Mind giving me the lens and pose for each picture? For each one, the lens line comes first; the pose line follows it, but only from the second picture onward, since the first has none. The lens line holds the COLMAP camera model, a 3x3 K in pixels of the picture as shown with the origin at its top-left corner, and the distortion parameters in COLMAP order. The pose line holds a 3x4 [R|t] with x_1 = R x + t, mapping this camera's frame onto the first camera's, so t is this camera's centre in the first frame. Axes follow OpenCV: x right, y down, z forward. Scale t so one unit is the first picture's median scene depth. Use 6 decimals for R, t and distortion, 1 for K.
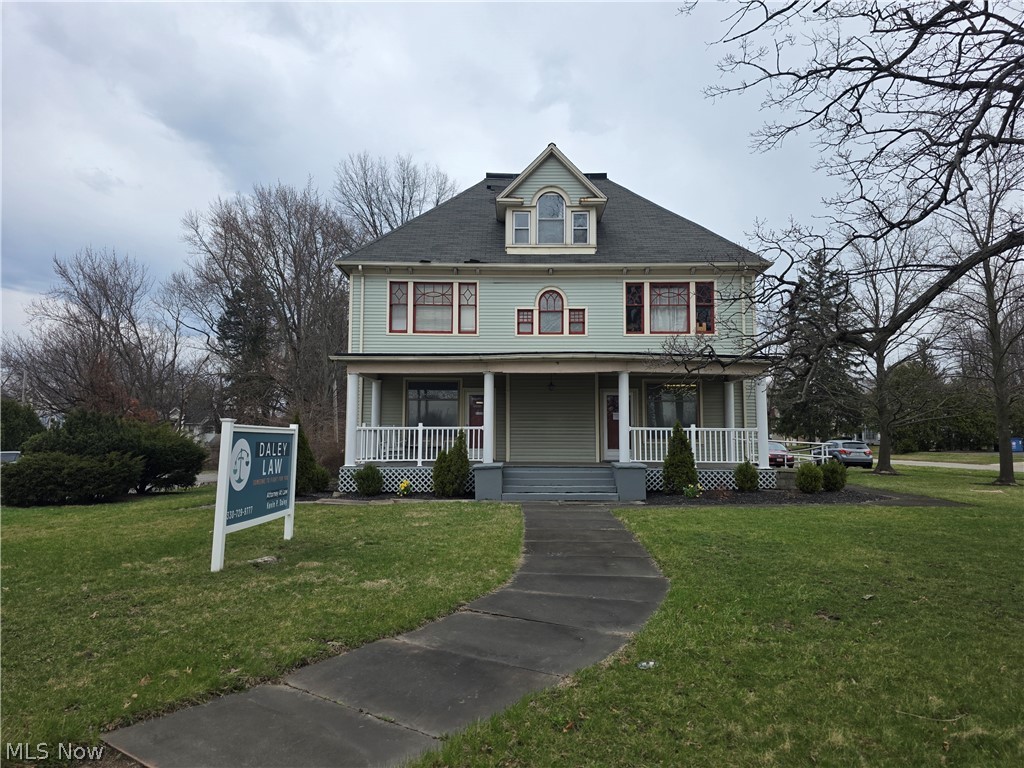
lens RADIAL K [[685.8, 0, 511.4], [0, 685.8, 382.7], [0, 0, 1]] dist [0.025673, 0.000078]
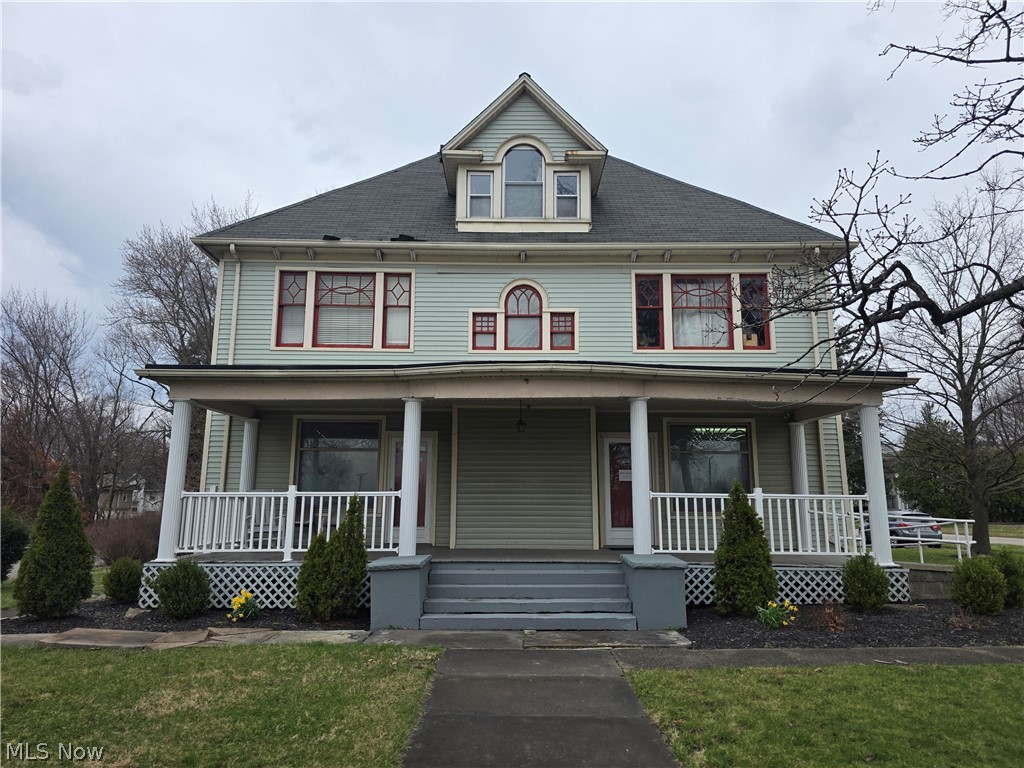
lens RADIAL K [[685.8, 0, 513.3], [0, 685.8, 383.6], [0, 0, 1]] dist [0.025673, 0.000078]
pose [[0.999946, 0.002492, 0.010069, 0.042250], [-0.001513, 0.995372, -0.096084, 0.024881], [-0.010262, 0.096063, 0.995322, 0.352734]]
